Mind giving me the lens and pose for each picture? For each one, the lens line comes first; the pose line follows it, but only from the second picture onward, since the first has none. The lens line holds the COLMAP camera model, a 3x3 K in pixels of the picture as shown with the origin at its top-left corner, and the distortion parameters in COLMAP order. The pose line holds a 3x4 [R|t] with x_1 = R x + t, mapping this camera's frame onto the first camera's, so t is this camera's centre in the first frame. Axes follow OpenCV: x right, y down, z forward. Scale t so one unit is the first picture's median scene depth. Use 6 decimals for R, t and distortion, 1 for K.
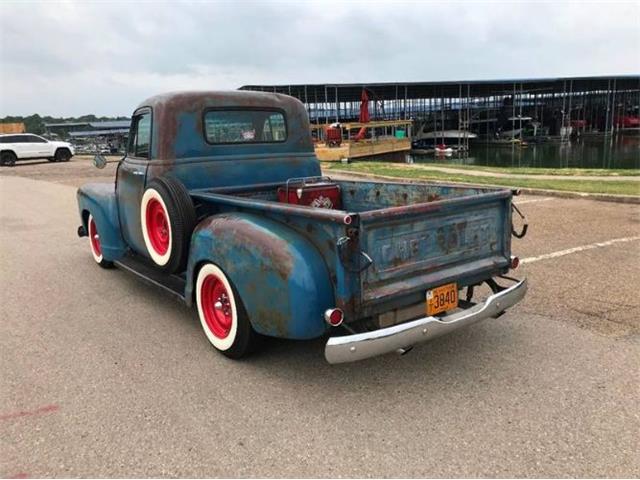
lens RADIAL K [[525.3, 0, 320.9], [0, 525.3, 248.7], [0, 0, 1]] dist [0.031383, -0.014410]
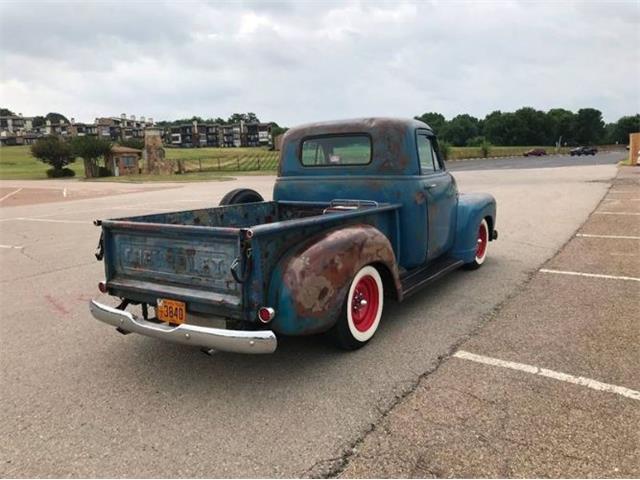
lens RADIAL K [[525.3, 0, 320.9], [0, 525.3, 240.8], [0, 0, 1]] dist [0.031383, -0.014410]
pose [[0.323909, 0.161896, -0.932133, 0.990782], [-0.182217, 0.977479, 0.106453, -0.167848], [0.928375, 0.135369, 0.346114, 0.645231]]
